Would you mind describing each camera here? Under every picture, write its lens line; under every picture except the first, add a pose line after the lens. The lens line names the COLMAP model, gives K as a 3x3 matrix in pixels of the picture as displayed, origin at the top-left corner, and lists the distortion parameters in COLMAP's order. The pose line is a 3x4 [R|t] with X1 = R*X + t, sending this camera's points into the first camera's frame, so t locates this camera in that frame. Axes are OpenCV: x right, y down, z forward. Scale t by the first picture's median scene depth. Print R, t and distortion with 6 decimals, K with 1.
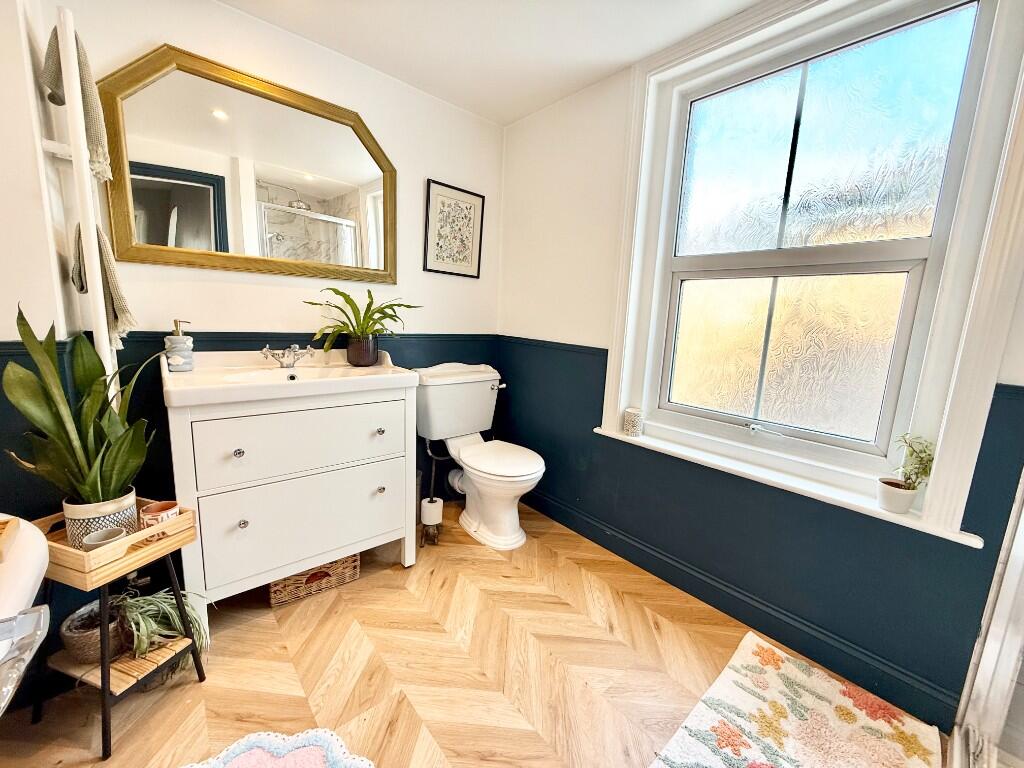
lens RADIAL K [[406.9, 0, 511.3], [0, 406.9, 384.0], [0, 0, 1]] dist [-0.001262, 0.000304]
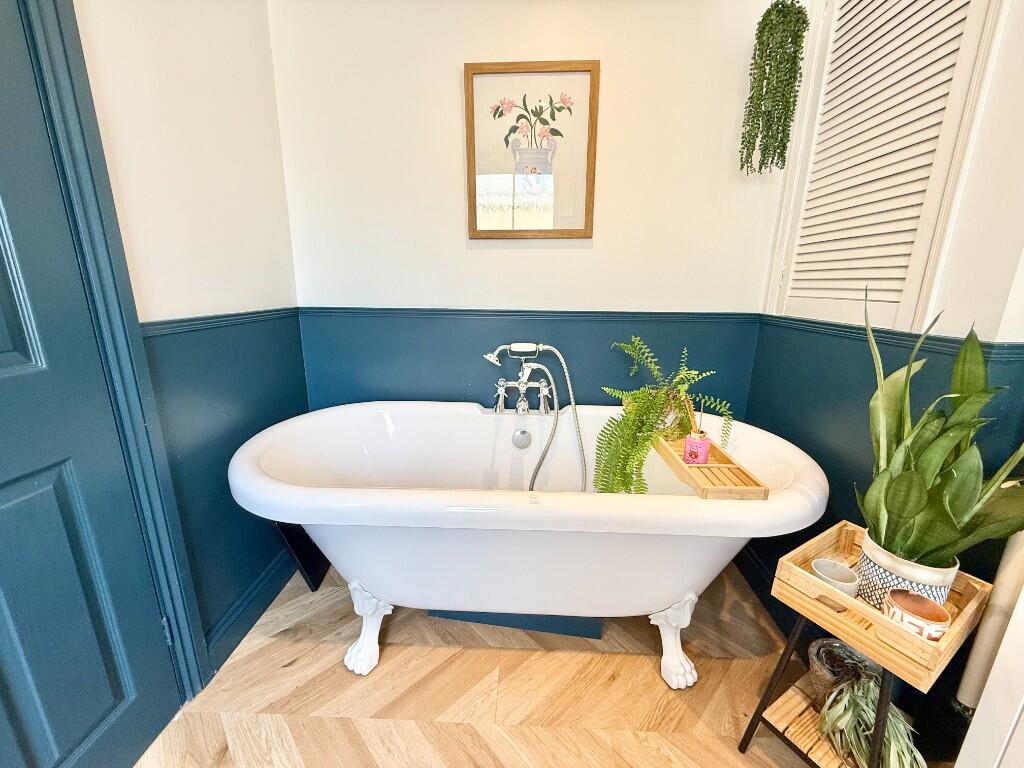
lens RADIAL K [[406.9, 0, 510.8], [0, 406.9, 382.7], [0, 0, 1]] dist [-0.001262, 0.000304]
pose [[-0.700253, 0.118517, -0.703988, -0.004365], [-0.157522, 0.936167, 0.314291, -0.132039], [0.696299, 0.330976, -0.636885, 0.879265]]
